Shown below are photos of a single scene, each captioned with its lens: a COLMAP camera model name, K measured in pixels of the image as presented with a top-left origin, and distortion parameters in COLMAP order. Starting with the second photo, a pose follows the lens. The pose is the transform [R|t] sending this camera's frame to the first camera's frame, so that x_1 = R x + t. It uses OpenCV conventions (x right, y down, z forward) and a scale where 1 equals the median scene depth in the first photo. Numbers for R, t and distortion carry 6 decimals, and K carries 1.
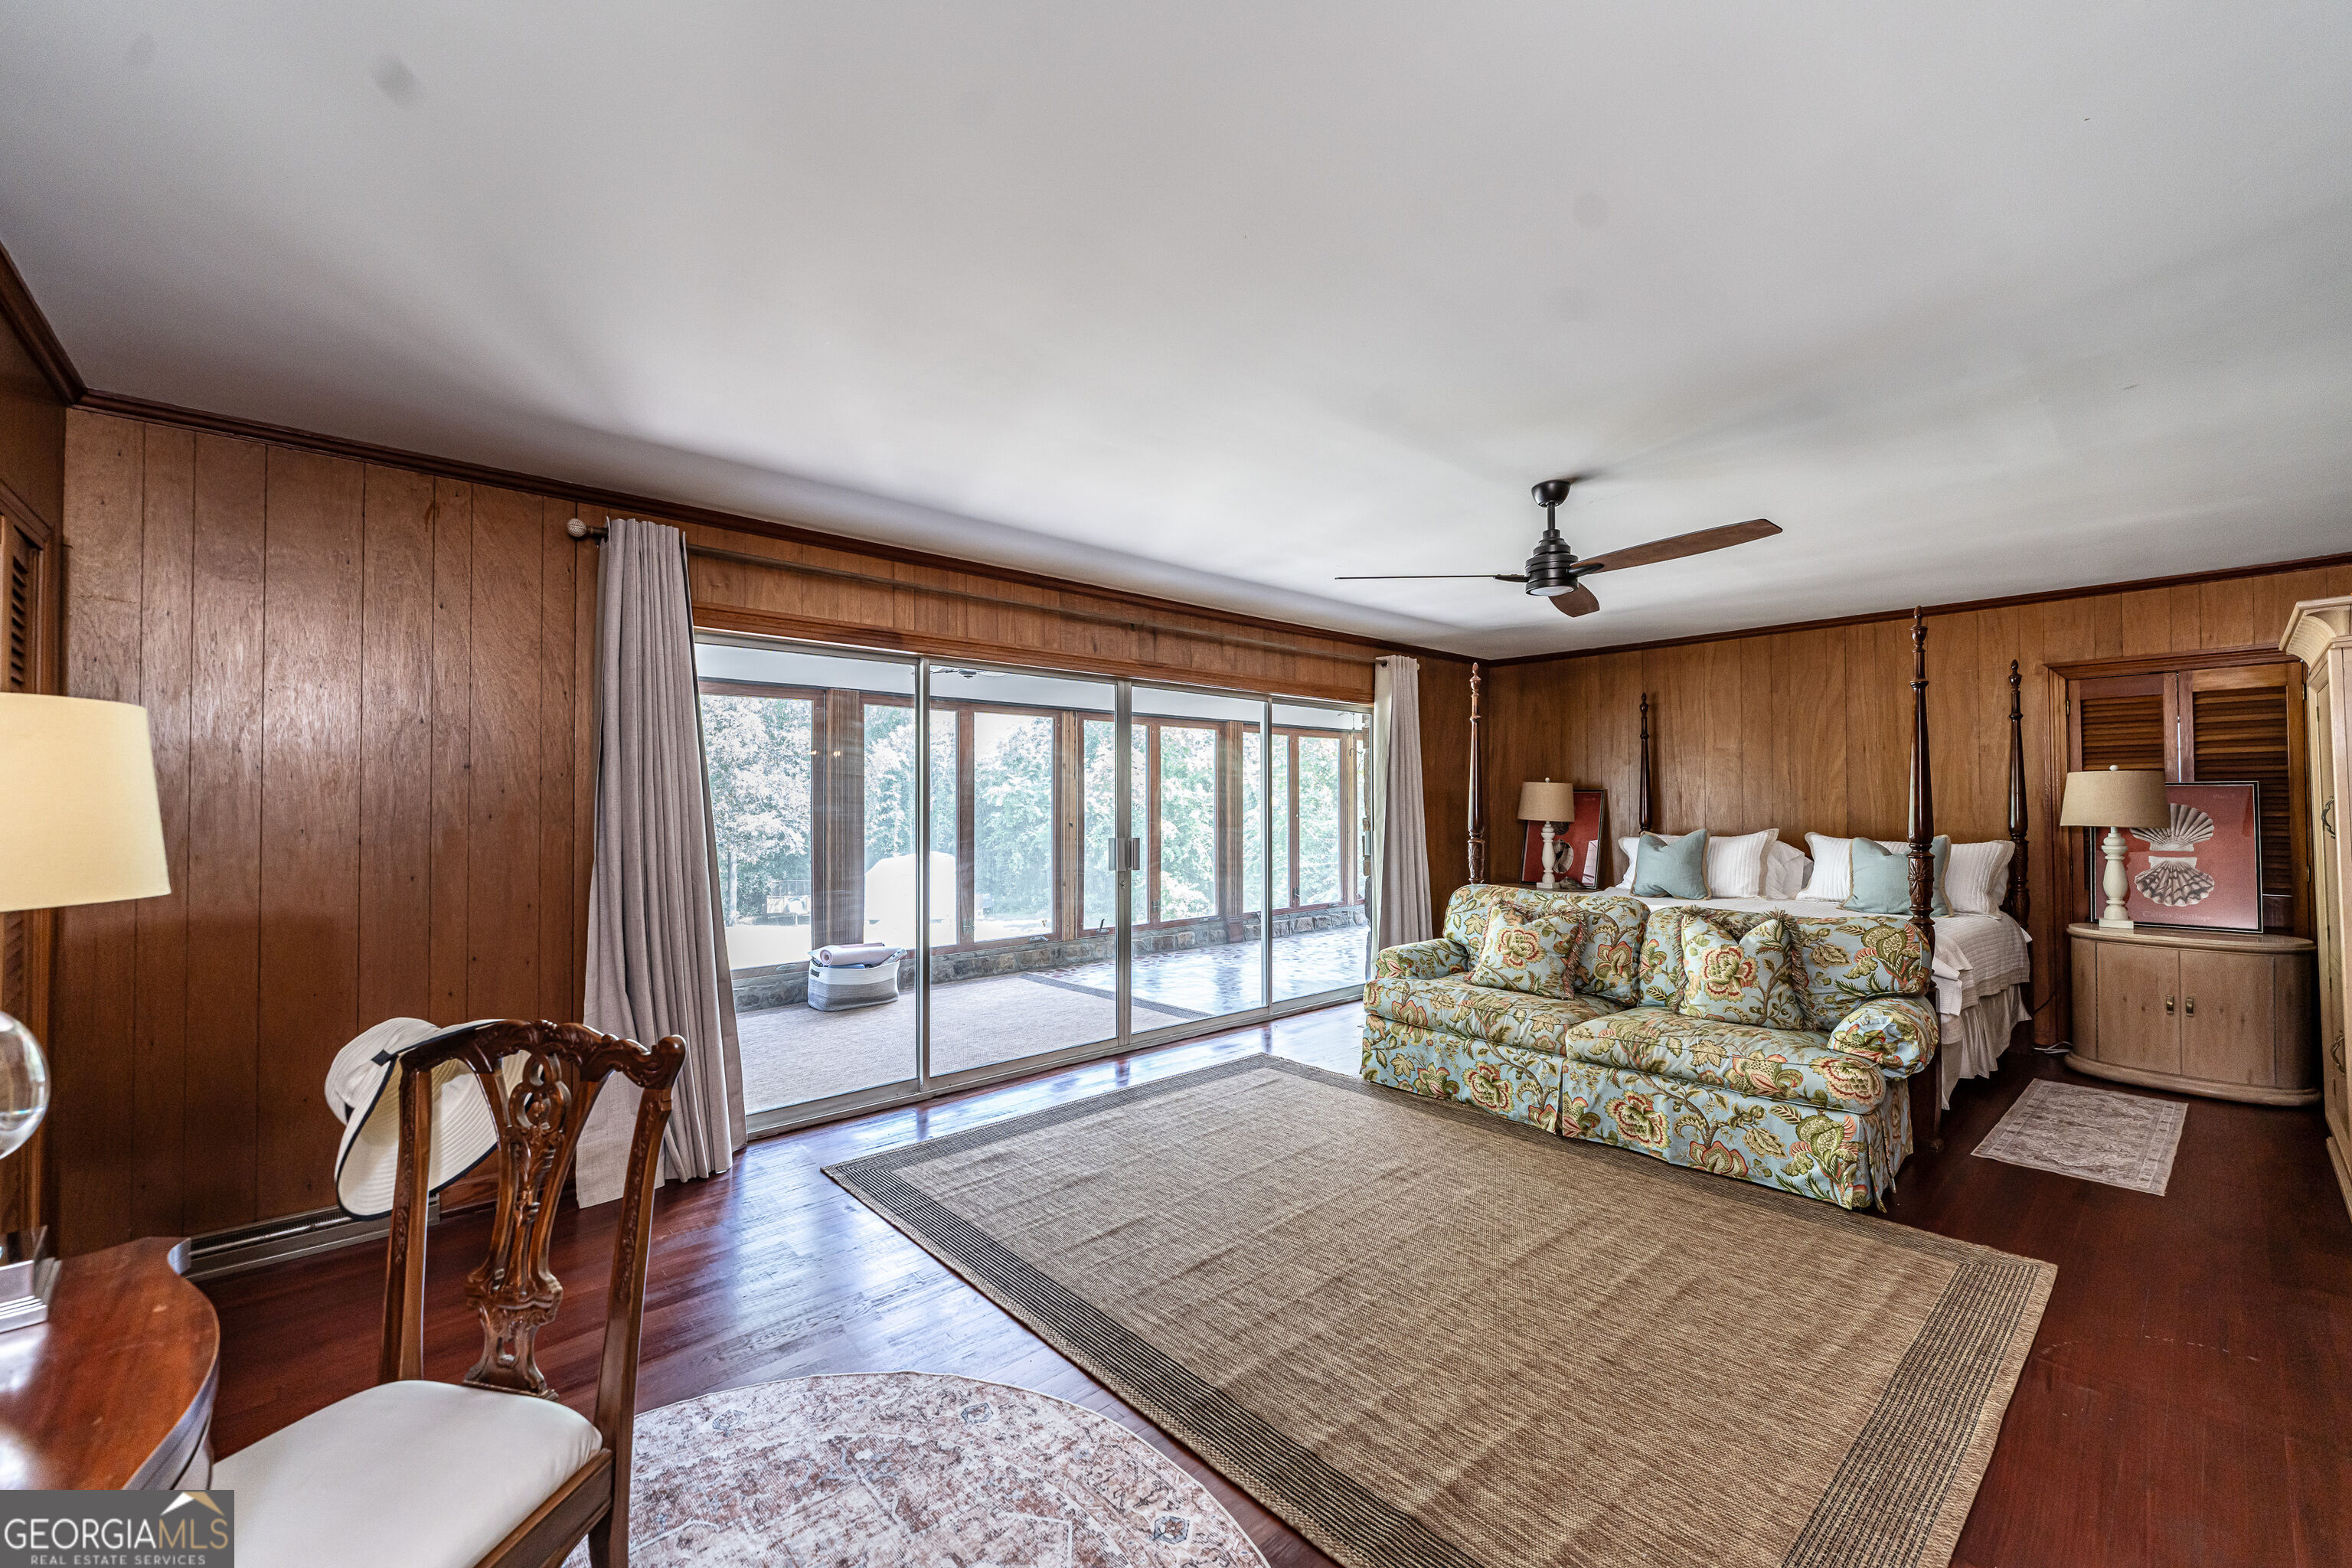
lens RADIAL K [[935.8, 0, 1185.2], [0, 935.8, 779.8], [0, 0, 1]] dist [-0.000572, -0.000036]
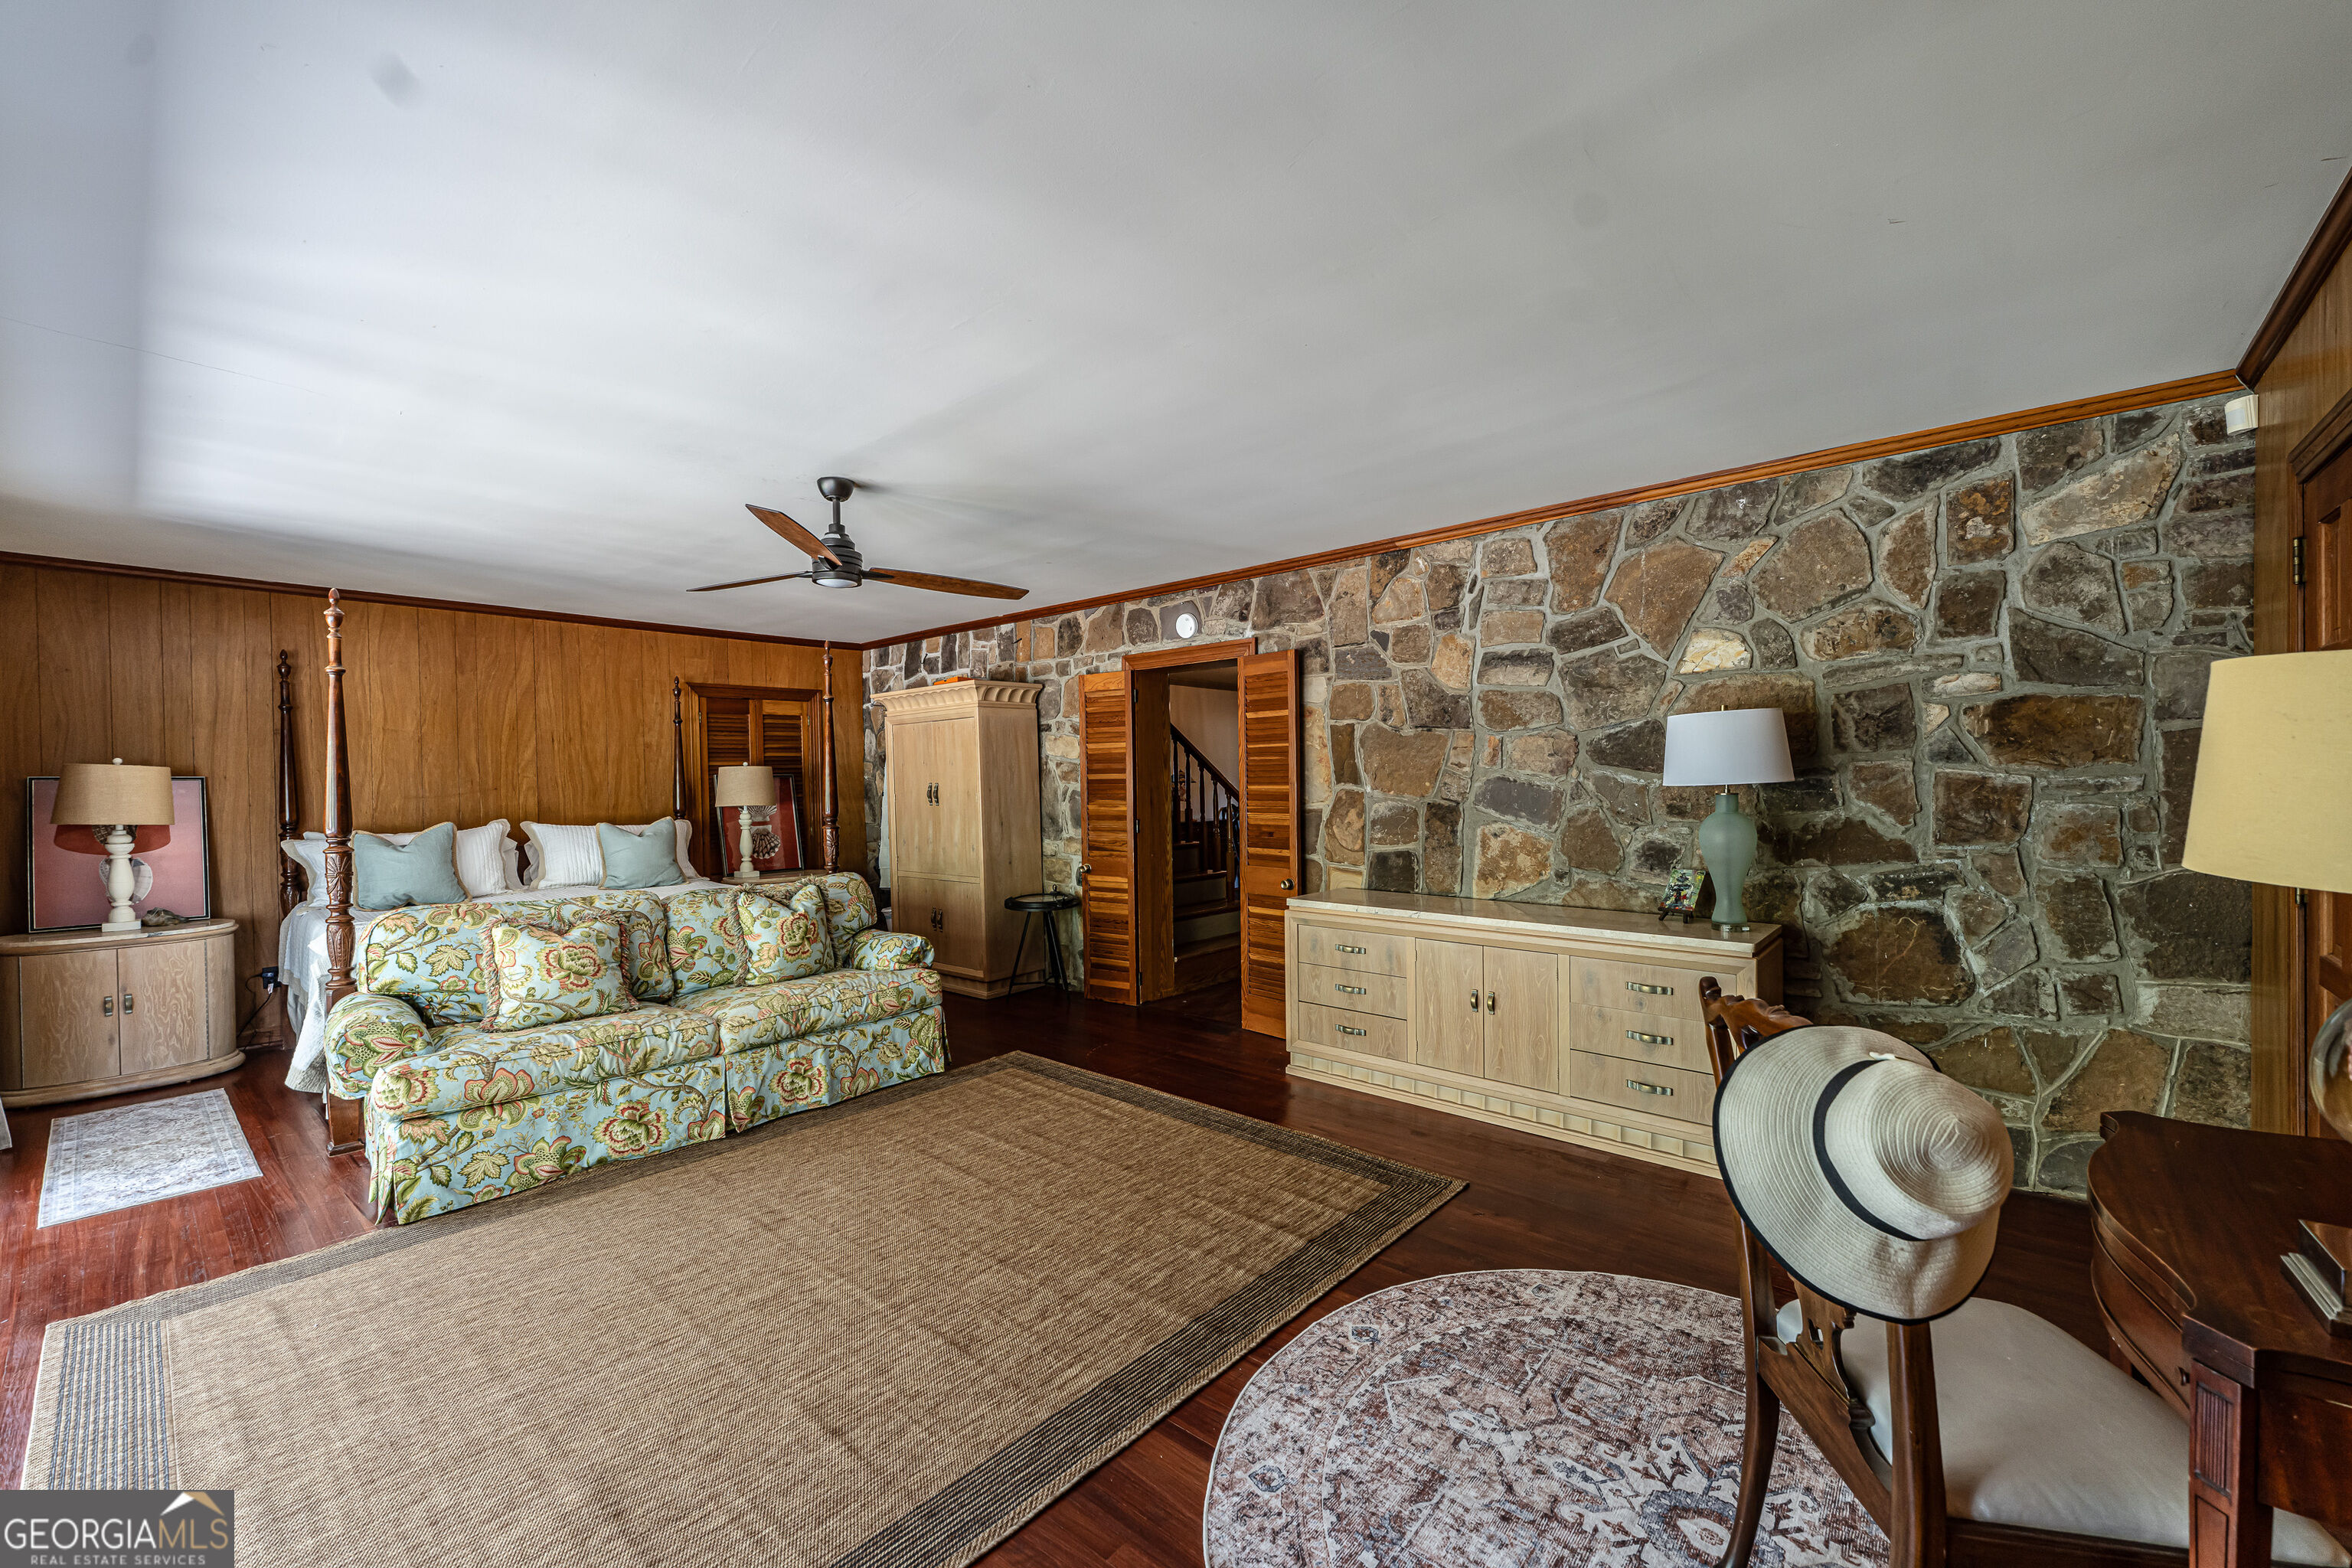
lens RADIAL K [[934.6, 0, 1165.8], [0, 934.6, 792.6], [0, 0, 1]] dist [-0.000828, 0.000034]
pose [[-0.103319, -0.007675, 0.994619, -0.606744], [-0.010894, 0.999919, 0.006584, 0.018142], [-0.994589, -0.010155, -0.103395, 0.672861]]
